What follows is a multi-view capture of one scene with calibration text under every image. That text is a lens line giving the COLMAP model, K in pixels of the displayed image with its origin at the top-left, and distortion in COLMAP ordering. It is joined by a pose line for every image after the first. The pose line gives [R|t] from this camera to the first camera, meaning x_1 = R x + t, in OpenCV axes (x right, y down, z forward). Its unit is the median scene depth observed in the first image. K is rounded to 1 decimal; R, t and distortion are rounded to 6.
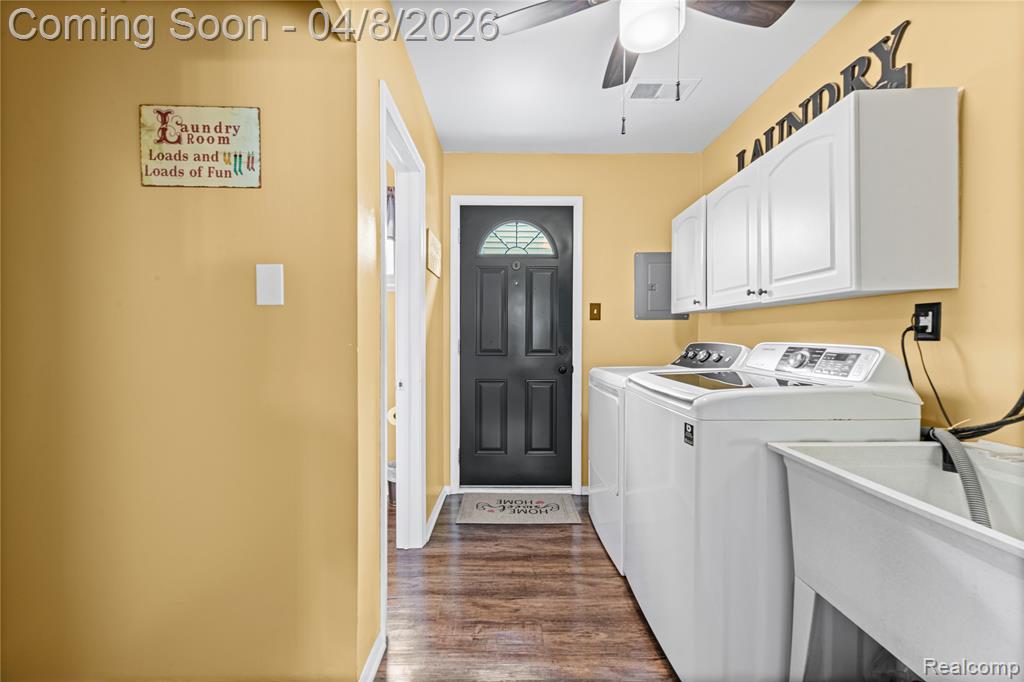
lens RADIAL K [[408.5, 0, 505.2], [0, 408.5, 338.8], [0, 0, 1]] dist [0.012200, -0.002948]
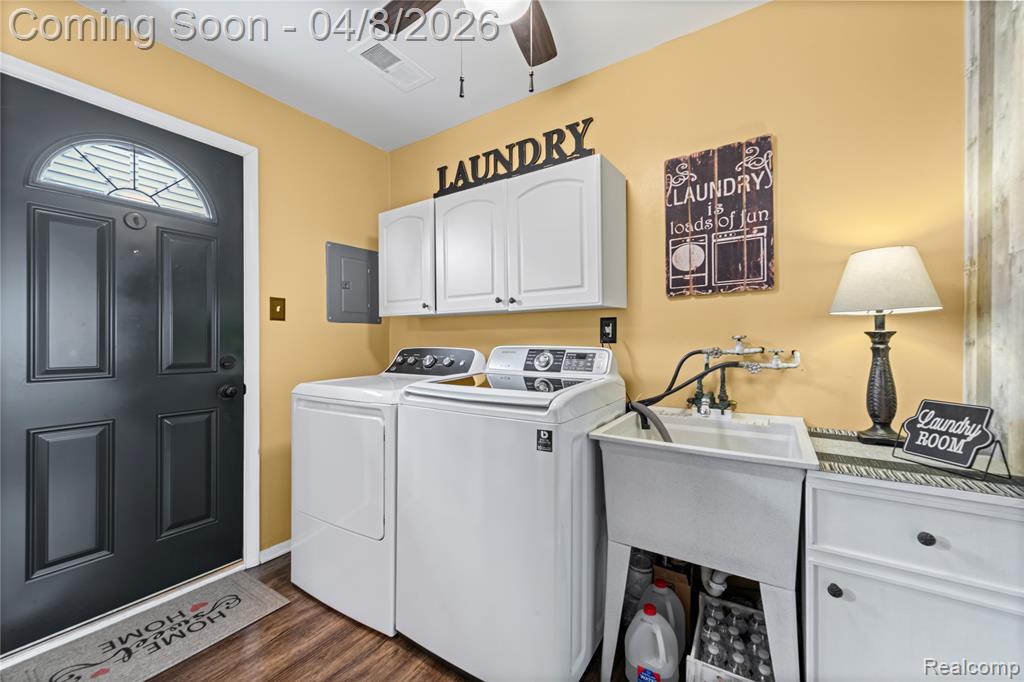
lens RADIAL K [[408.5, 0, 504.4], [0, 408.5, 340.2], [0, 0, 1]] dist [0.012200, -0.002948]
pose [[0.543441, 0.000945, 0.839447, -0.258147], [0.010988, 0.999906, -0.008240, 0.001592], [-0.839375, 0.013701, 0.543380, 0.344414]]
